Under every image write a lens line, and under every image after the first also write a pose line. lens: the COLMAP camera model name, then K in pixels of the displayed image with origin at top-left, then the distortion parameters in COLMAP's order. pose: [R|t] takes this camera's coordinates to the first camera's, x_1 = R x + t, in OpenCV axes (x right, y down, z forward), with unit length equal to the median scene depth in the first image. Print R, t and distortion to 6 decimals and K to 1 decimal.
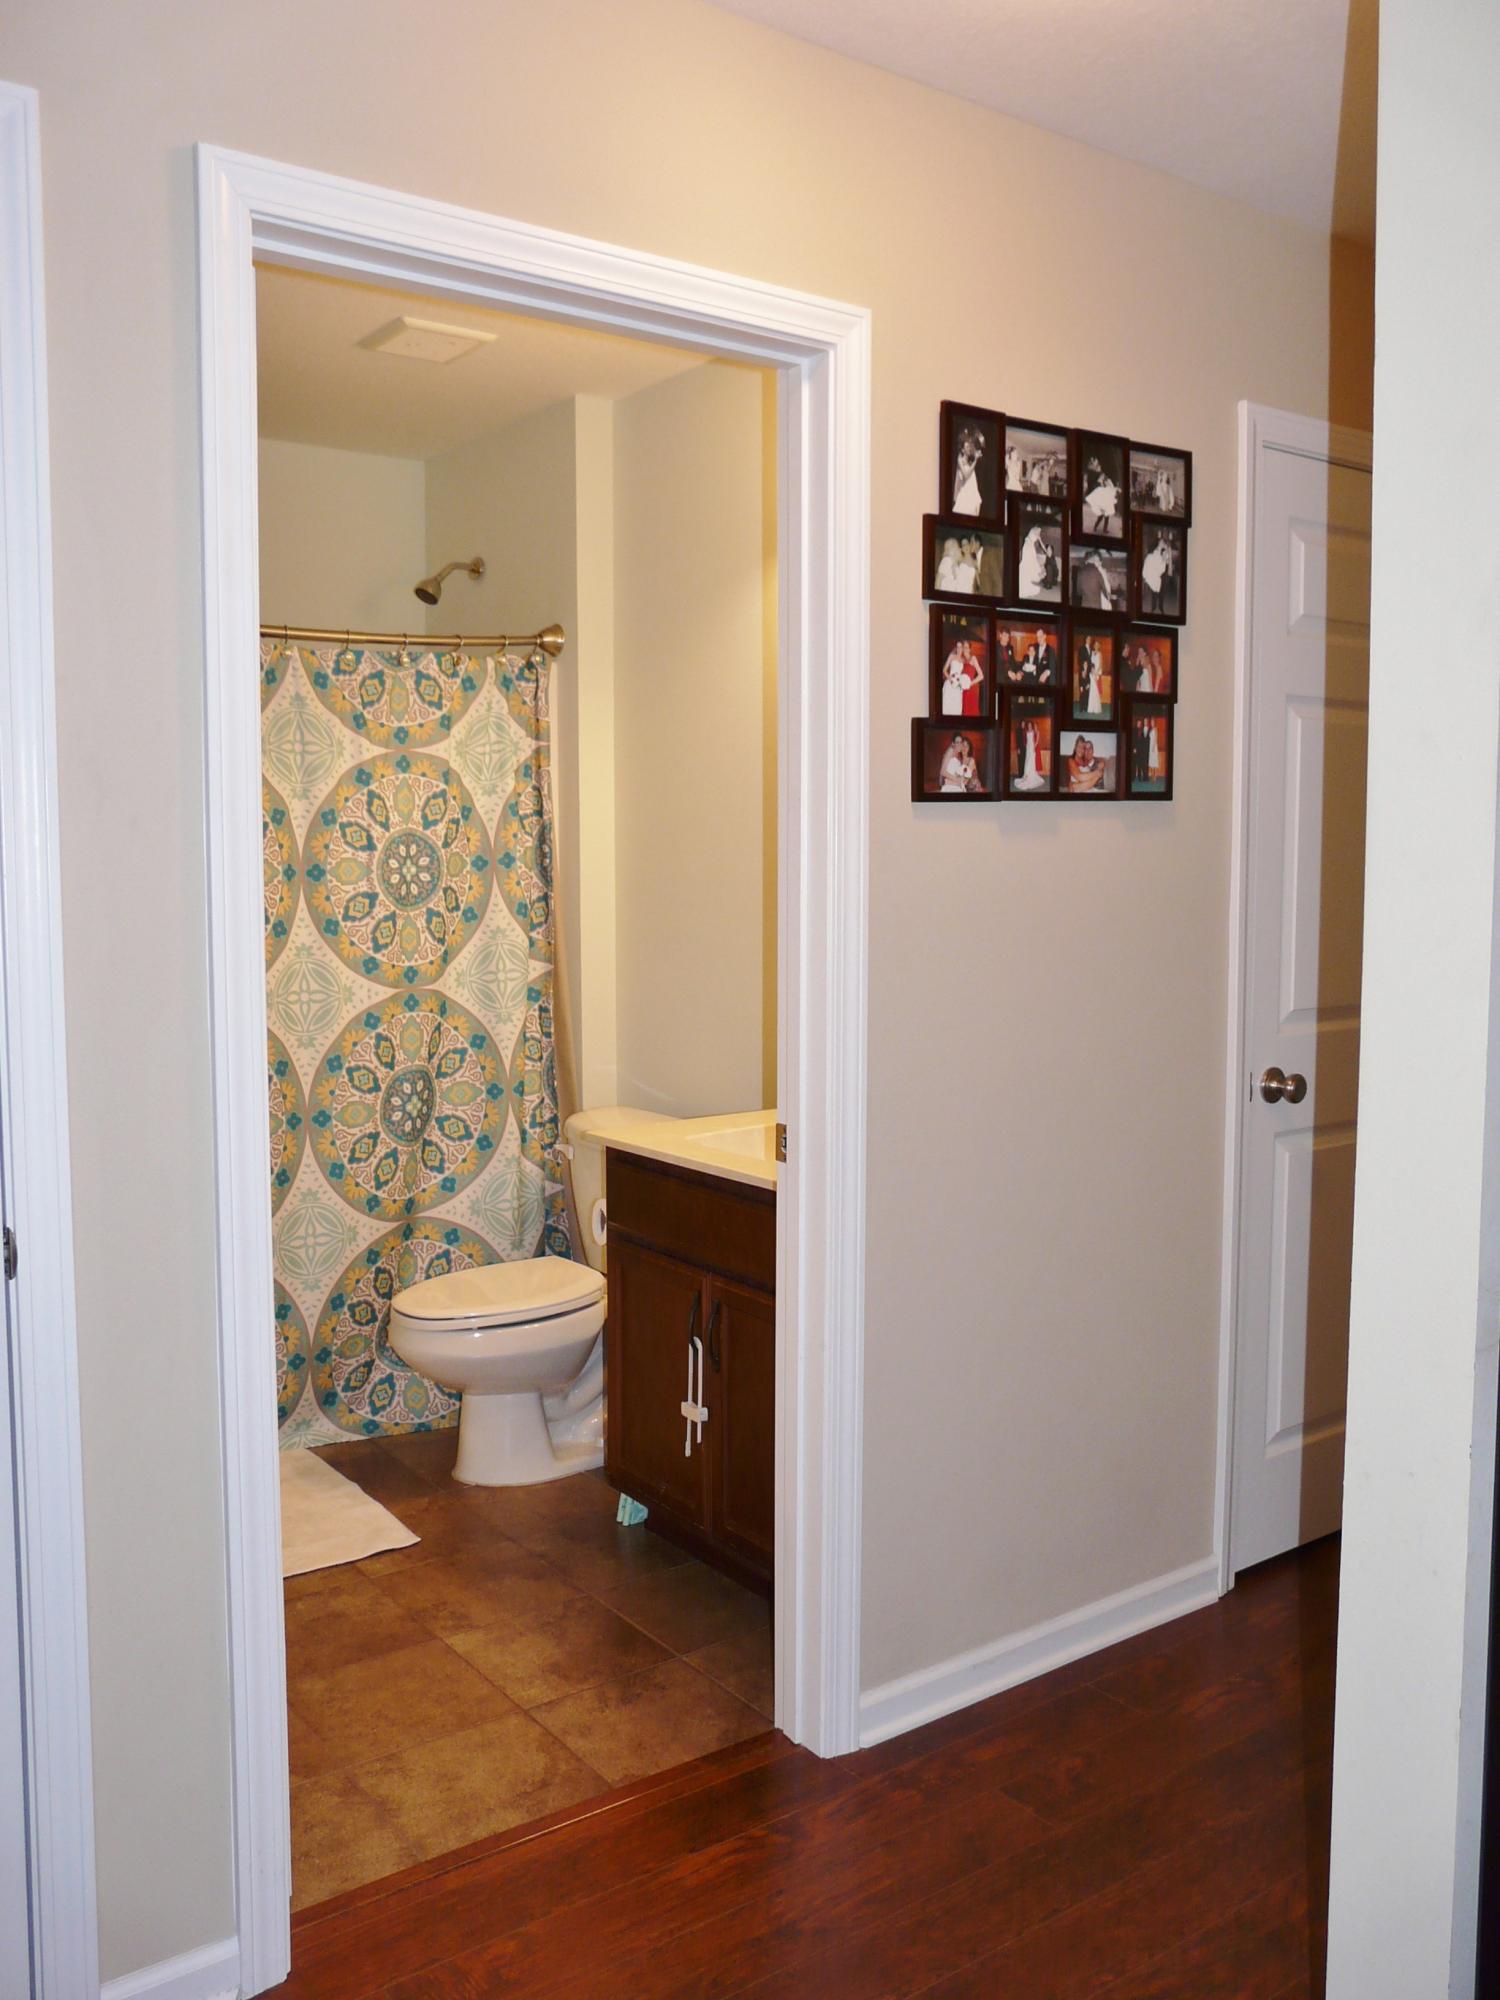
lens RADIAL K [[1630.3, 0, 750.0], [0, 1630.3, 1000.0], [0, 0, 1]] dist [-0.085066, 0.156846]
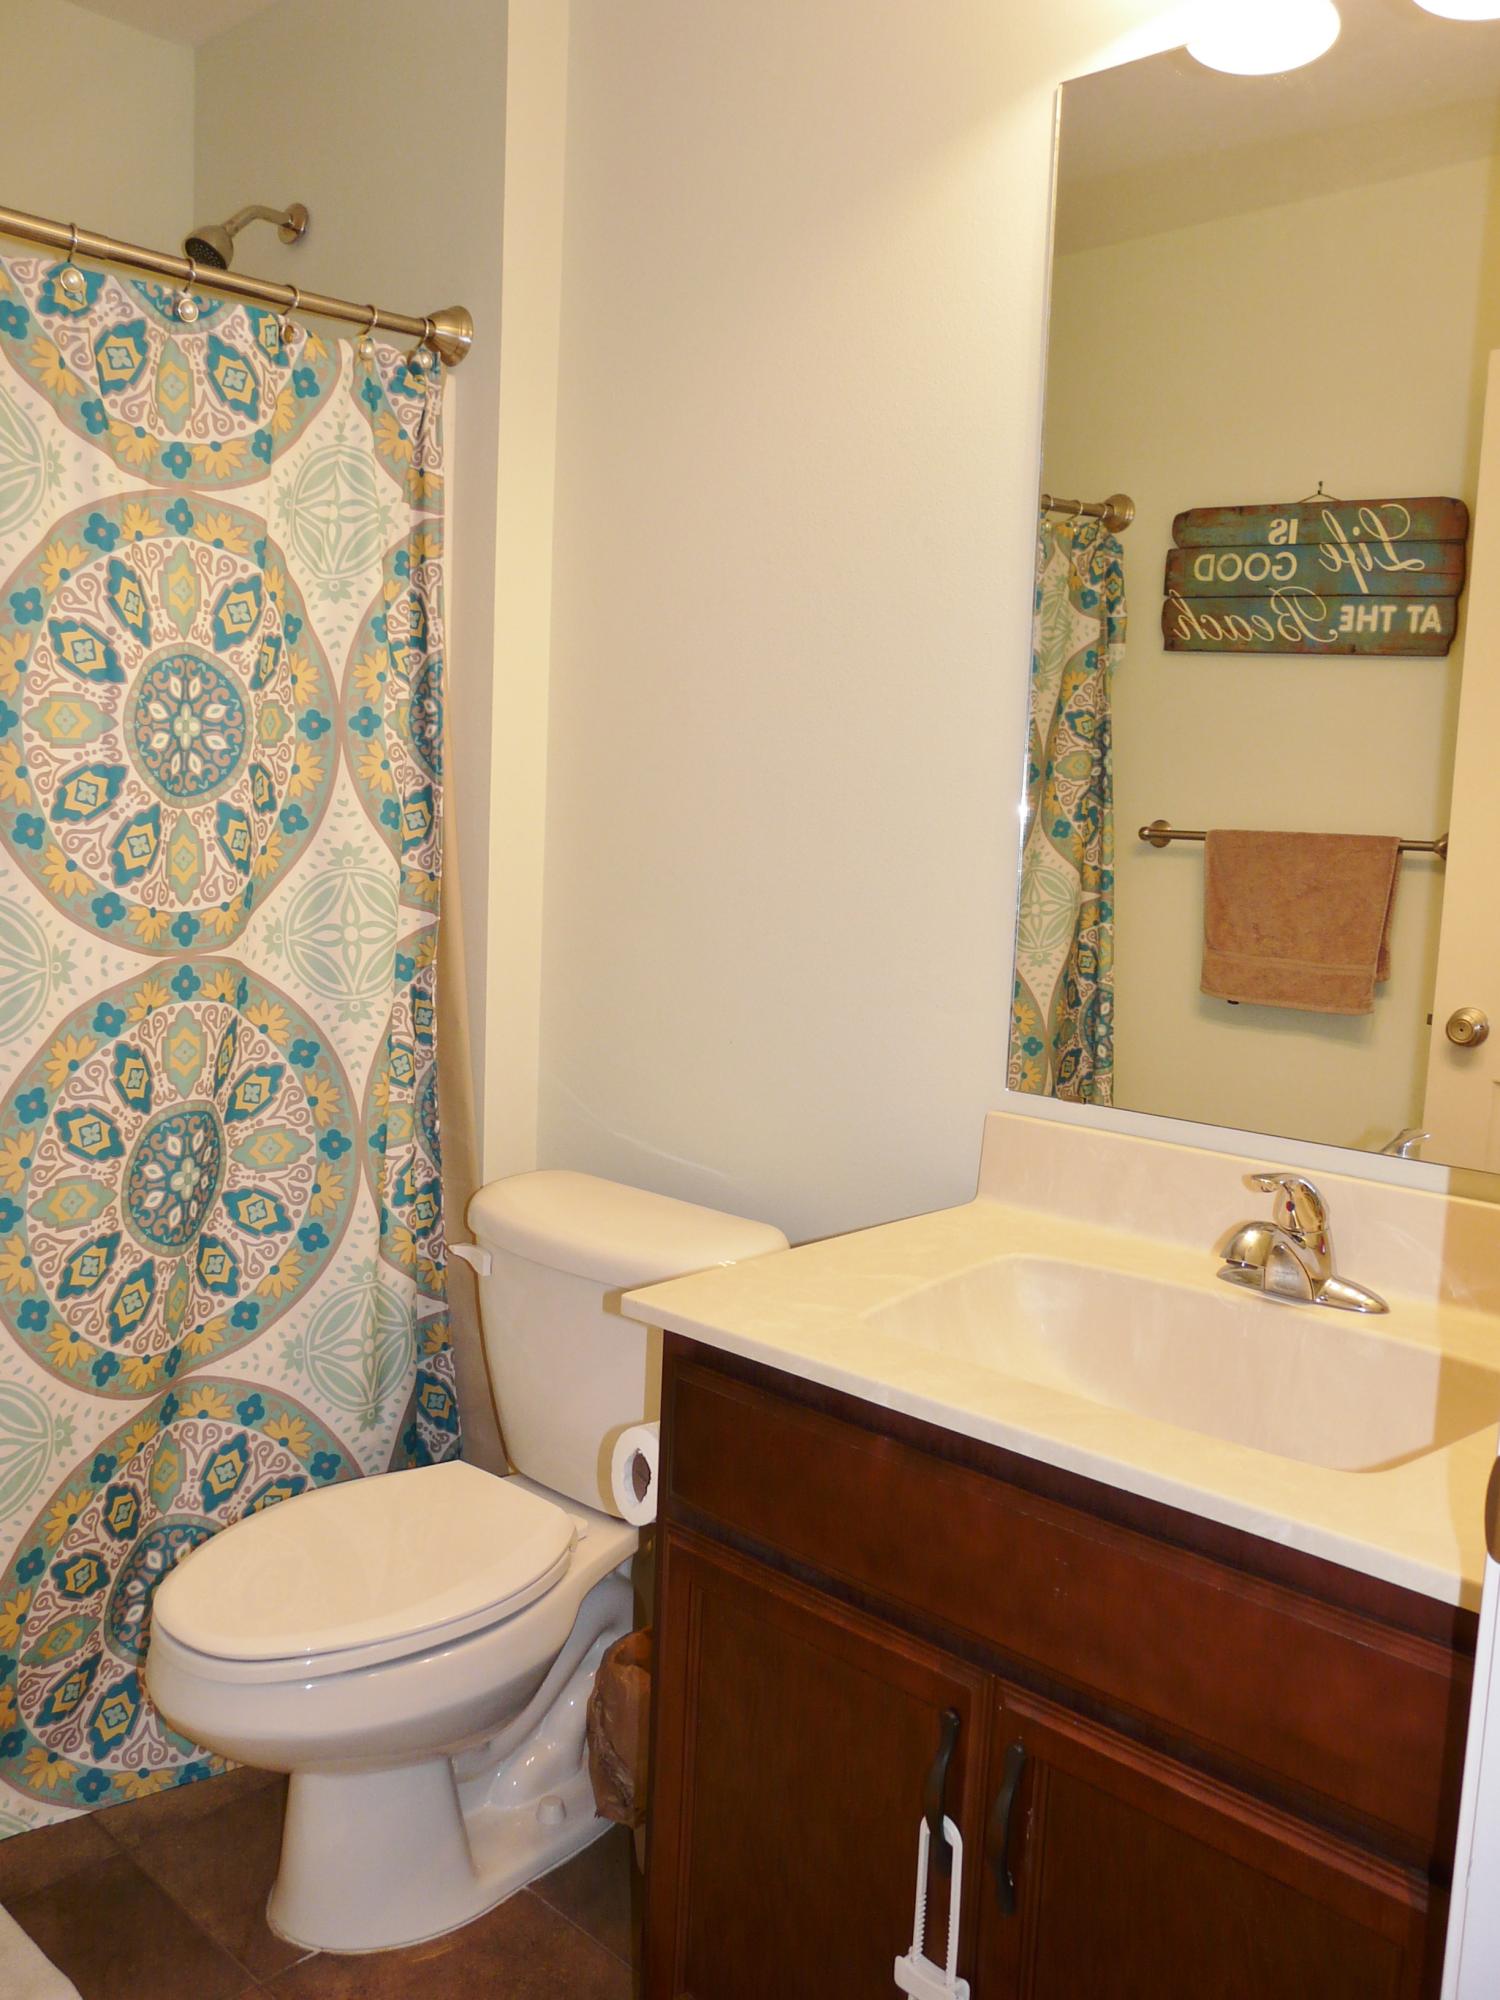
lens RADIAL K [[1657.9, 0, 744.3], [0, 1657.9, 986.9], [0, 0, 1]] dist [-0.084432, 0.118426]
pose [[0.984274, 0.018906, 0.175634, -0.125228], [-0.023761, 0.999390, 0.025582, -0.014878], [-0.175043, -0.029353, 0.984123, 0.451671]]
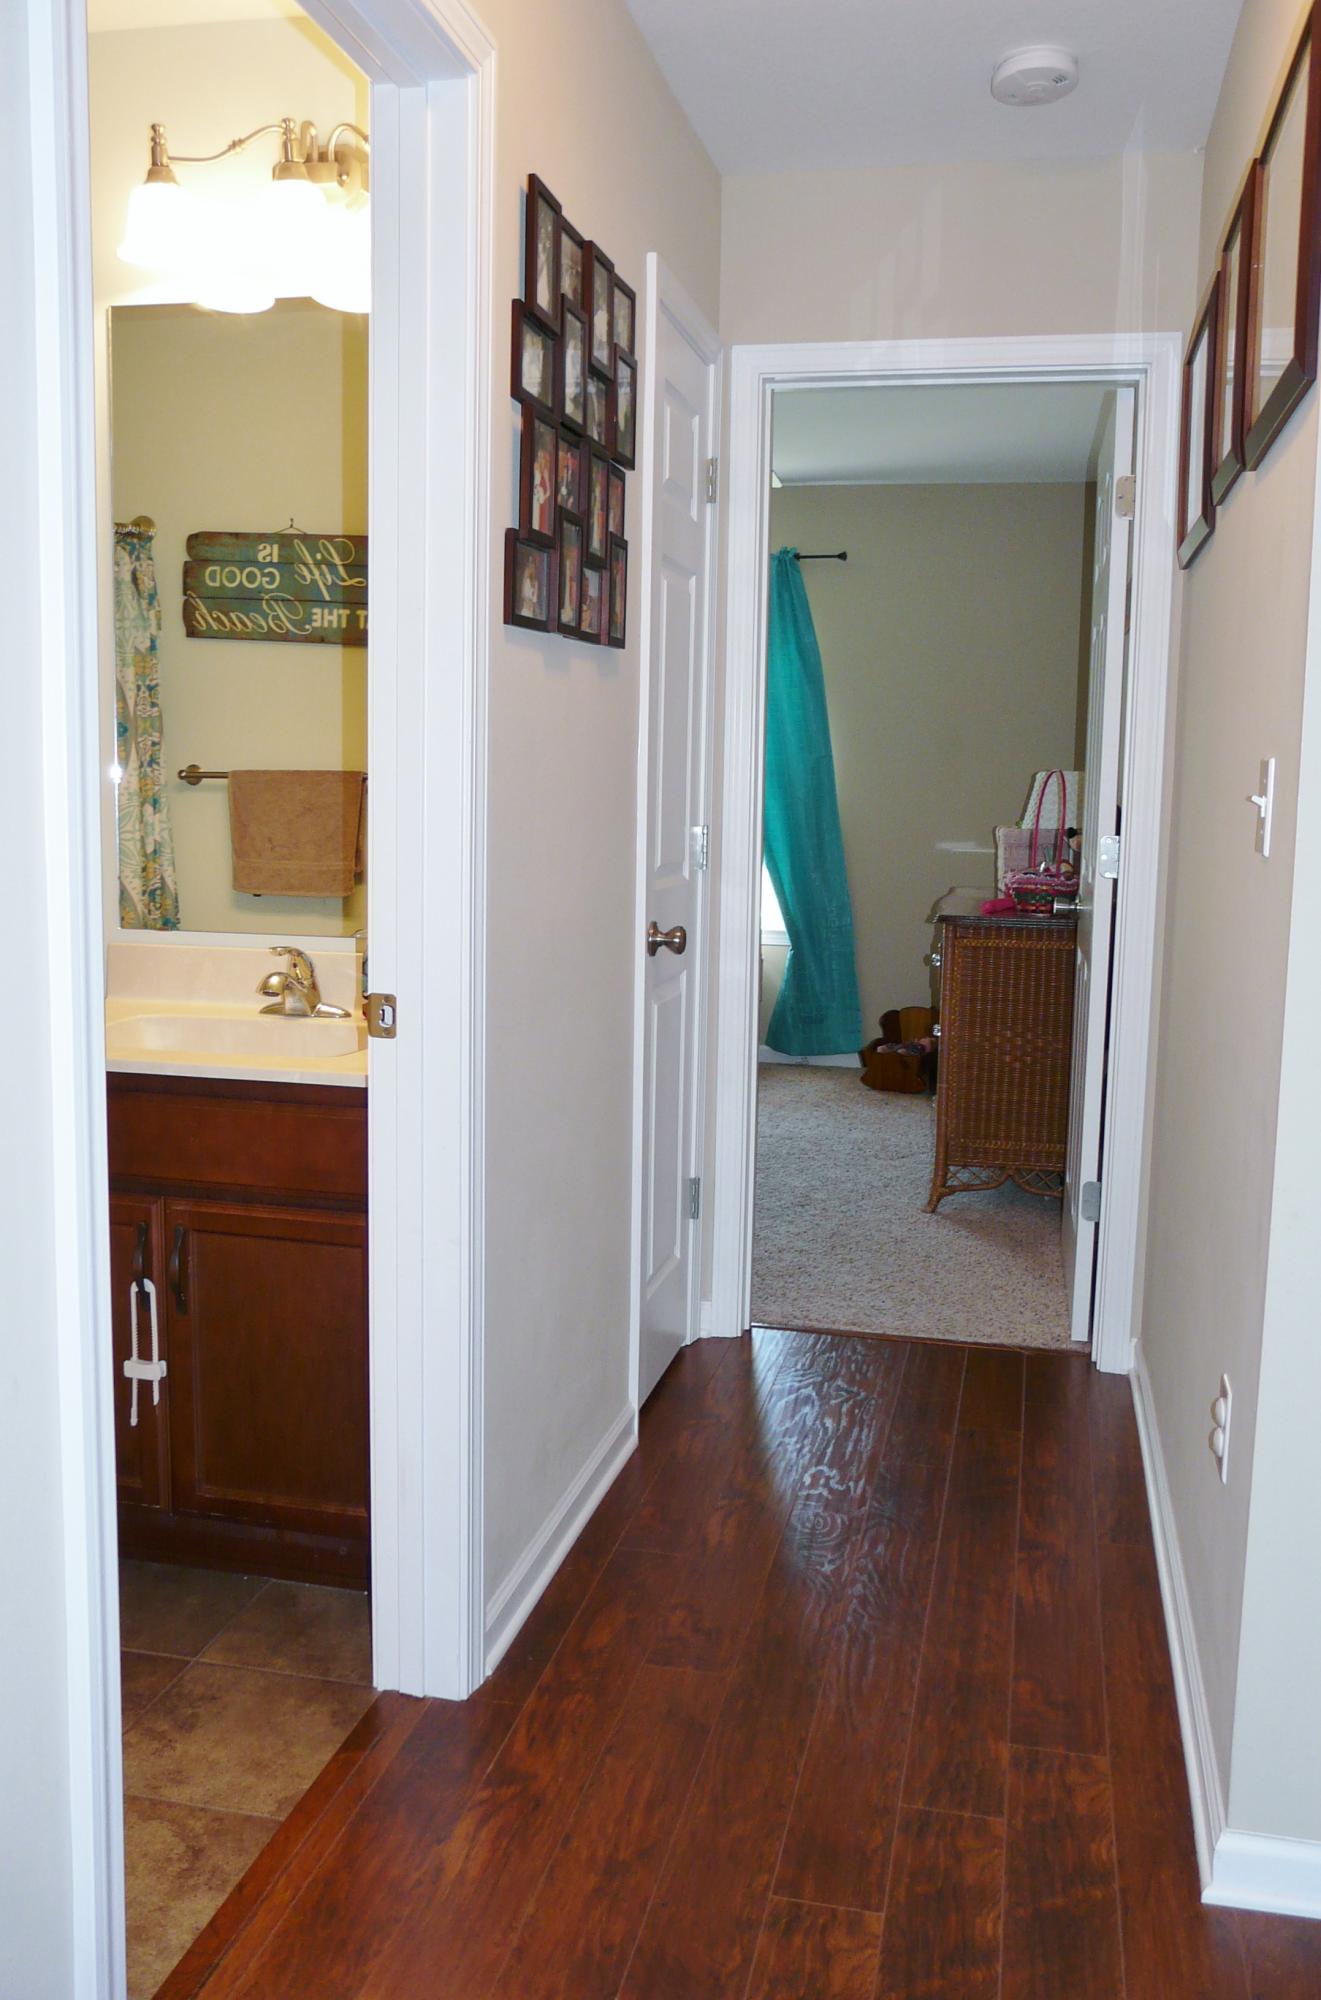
lens RADIAL K [[1635.0, 0, 660.5], [0, 1635.0, 1000.0], [0, 0, 1]] dist [-0.080640, 0.144758]
pose [[0.760081, -0.070846, 0.645955, -0.268891], [0.035905, 0.997099, 0.067110, 0.017000], [-0.648836, -0.027816, 0.760420, 0.163120]]
